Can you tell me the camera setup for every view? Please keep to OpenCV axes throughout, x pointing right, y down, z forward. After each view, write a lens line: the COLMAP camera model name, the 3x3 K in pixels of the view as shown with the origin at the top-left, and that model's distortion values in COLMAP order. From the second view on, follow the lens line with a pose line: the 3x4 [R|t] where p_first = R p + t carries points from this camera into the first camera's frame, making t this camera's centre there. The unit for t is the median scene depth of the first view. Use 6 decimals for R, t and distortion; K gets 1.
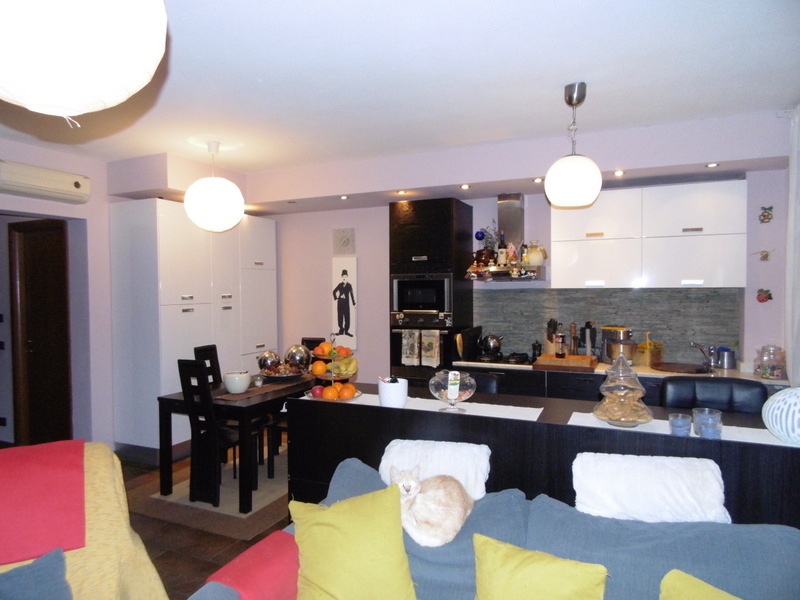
lens RADIAL K [[528.2, 0, 399.4], [0, 528.2, 298.3], [0, 0, 1]] dist [0.018296, -0.013174]
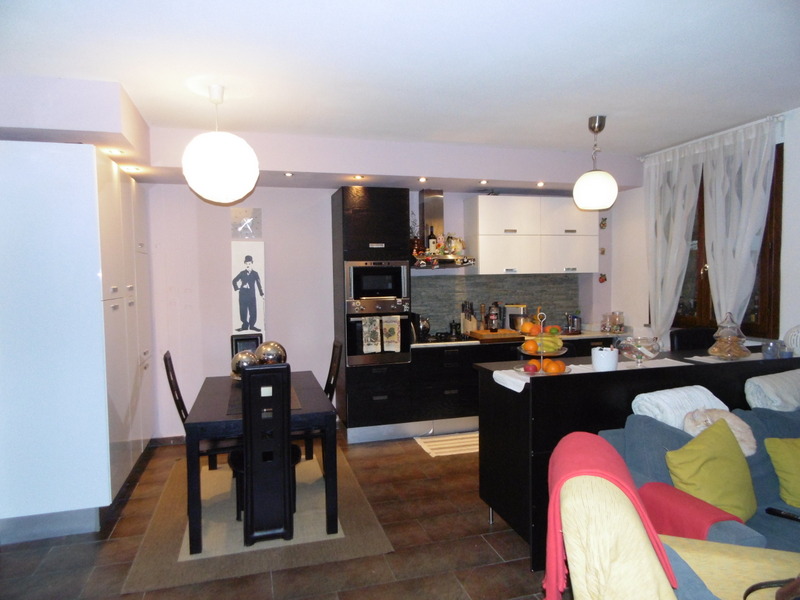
lens RADIAL K [[528.2, 0, 397.4], [0, 528.2, 300.4], [0, 0, 1]] dist [0.018296, -0.013174]
pose [[0.756820, -0.035515, 0.652658, -0.596132], [0.023376, 0.999355, 0.027274, 0.002358], [-0.653205, -0.005385, 0.757162, 0.214605]]
